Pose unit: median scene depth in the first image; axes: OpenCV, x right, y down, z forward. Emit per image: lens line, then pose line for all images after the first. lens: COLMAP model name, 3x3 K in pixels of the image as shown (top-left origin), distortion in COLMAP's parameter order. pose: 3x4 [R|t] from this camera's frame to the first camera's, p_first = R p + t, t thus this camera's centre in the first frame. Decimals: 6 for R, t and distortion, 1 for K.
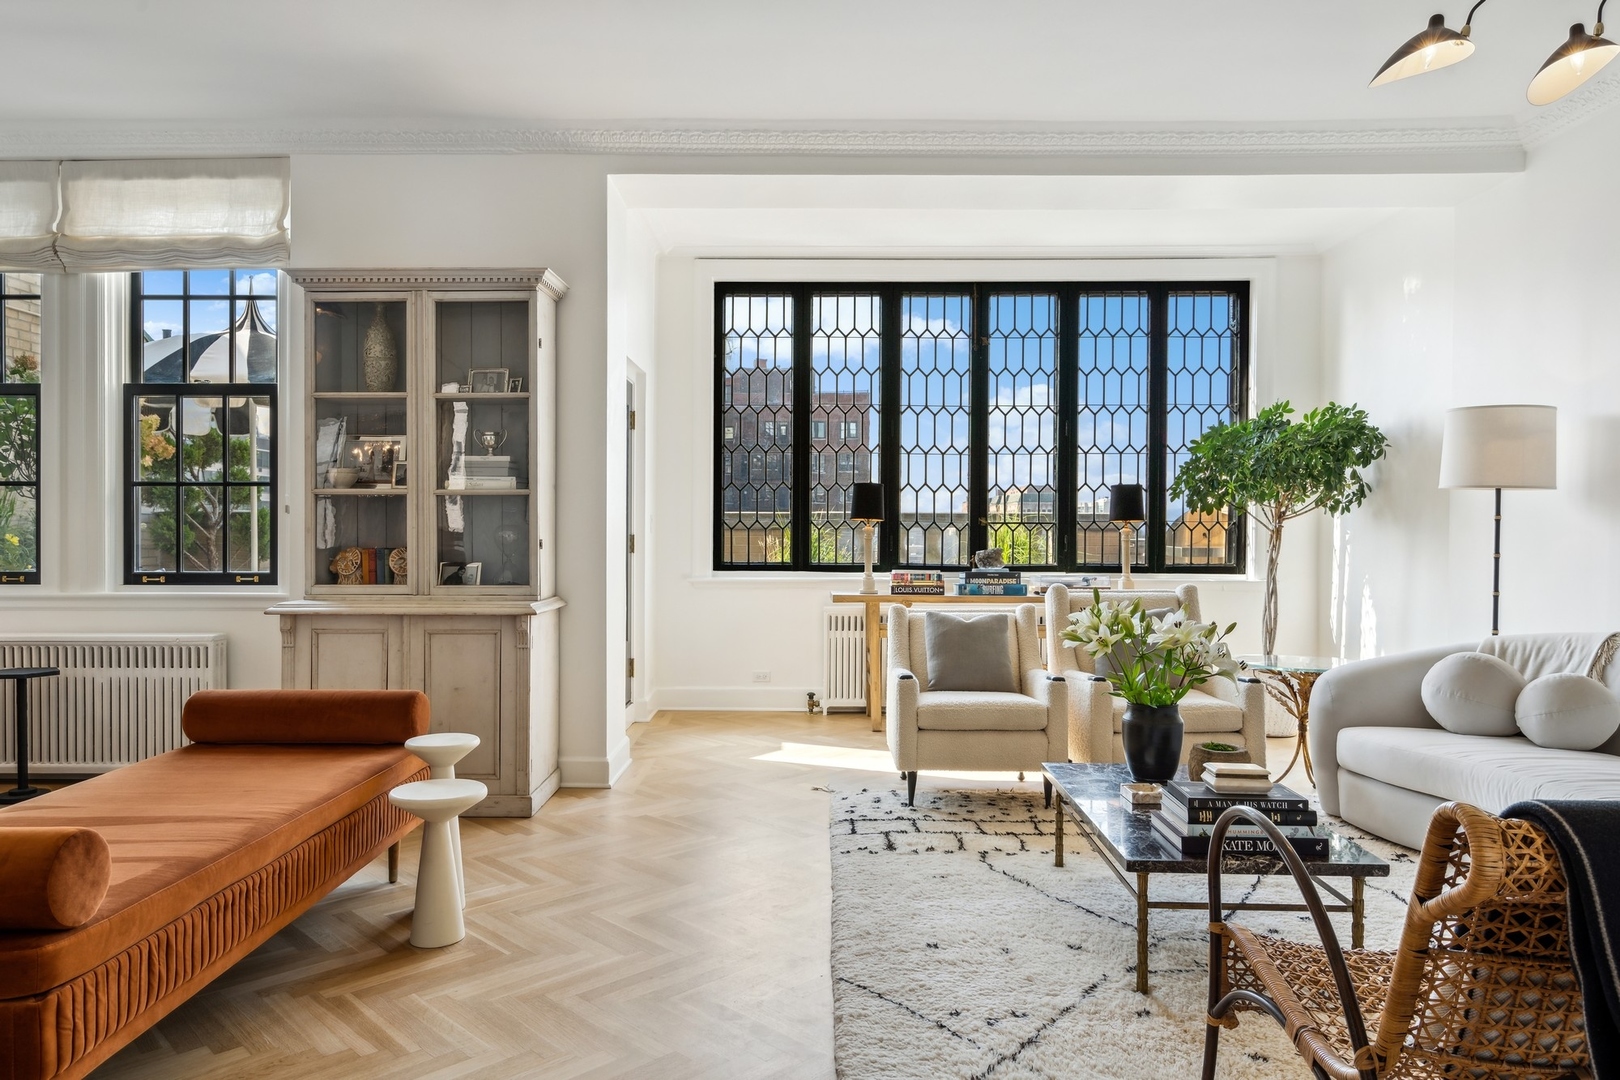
lens RADIAL K [[1078.6, 0, 794.7], [0, 1078.6, 545.0], [0, 0, 1]] dist [-0.000517, 0.003995]
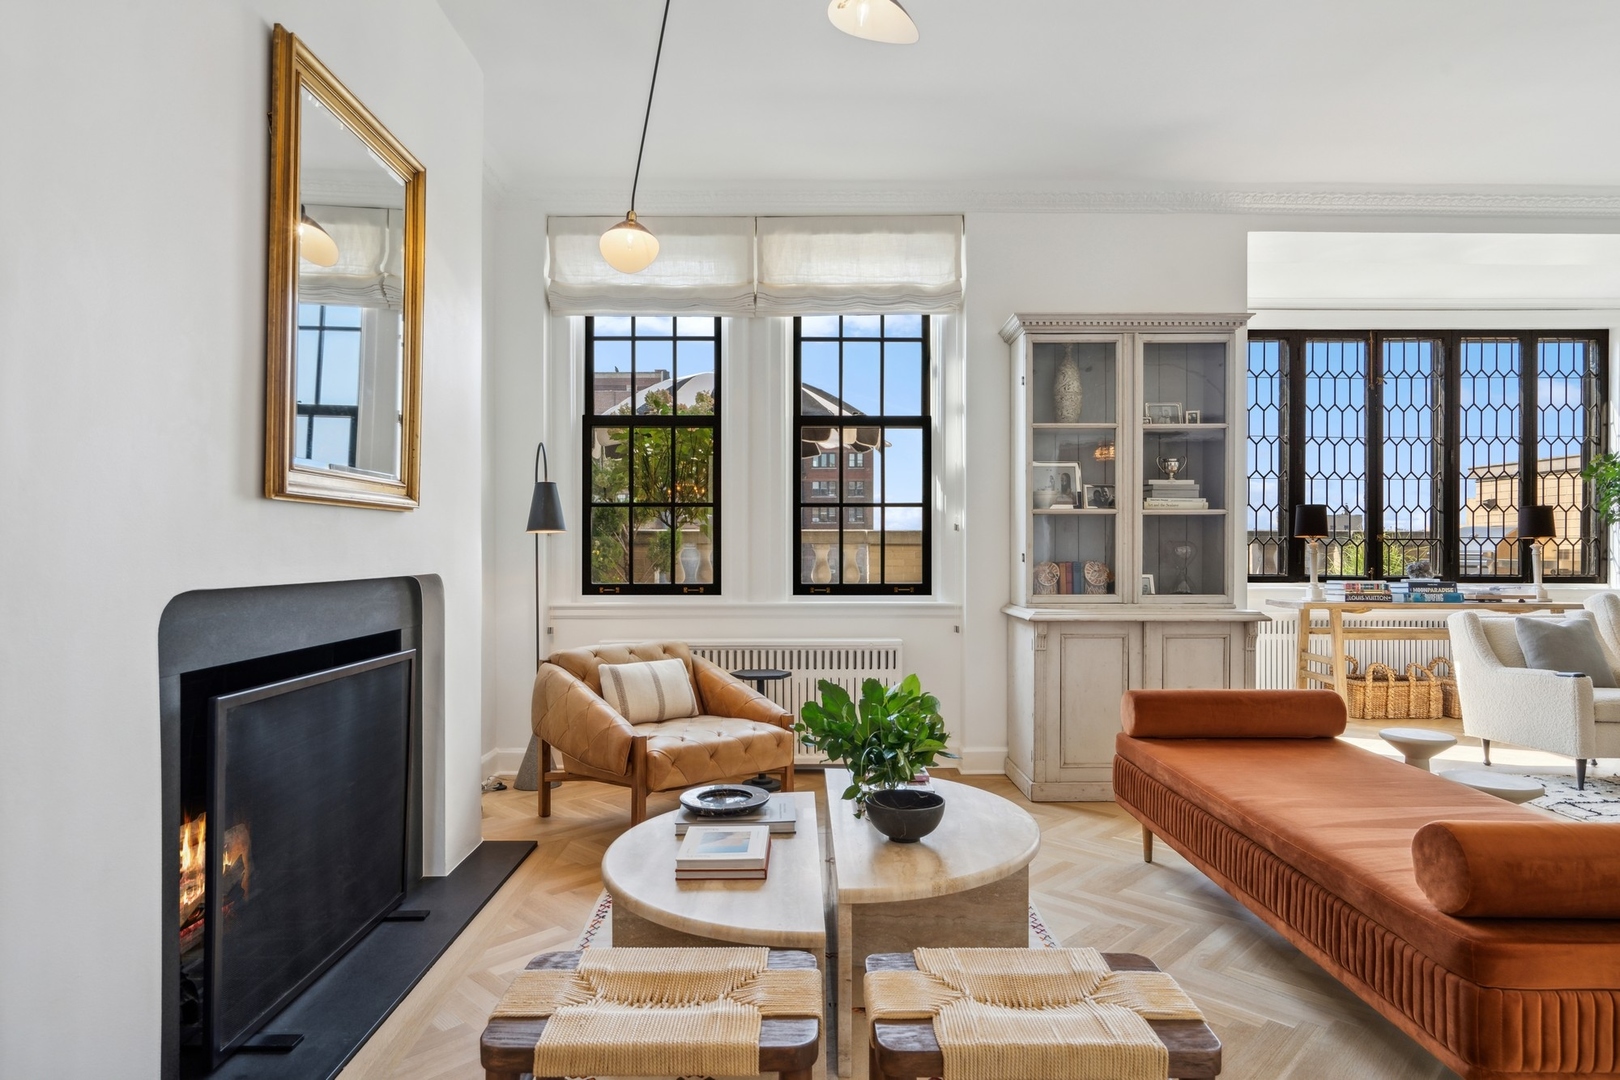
lens RADIAL K [[933.7, 0, 798.6], [0, 933.7, 549.5], [0, 0, 1]] dist [0.004291, 0.003298]
pose [[0.999687, -0.001019, 0.024983, -0.637644], [0.001264, 0.999951, -0.009768, -0.000837], [-0.024972, 0.009797, 0.999640, 0.031034]]
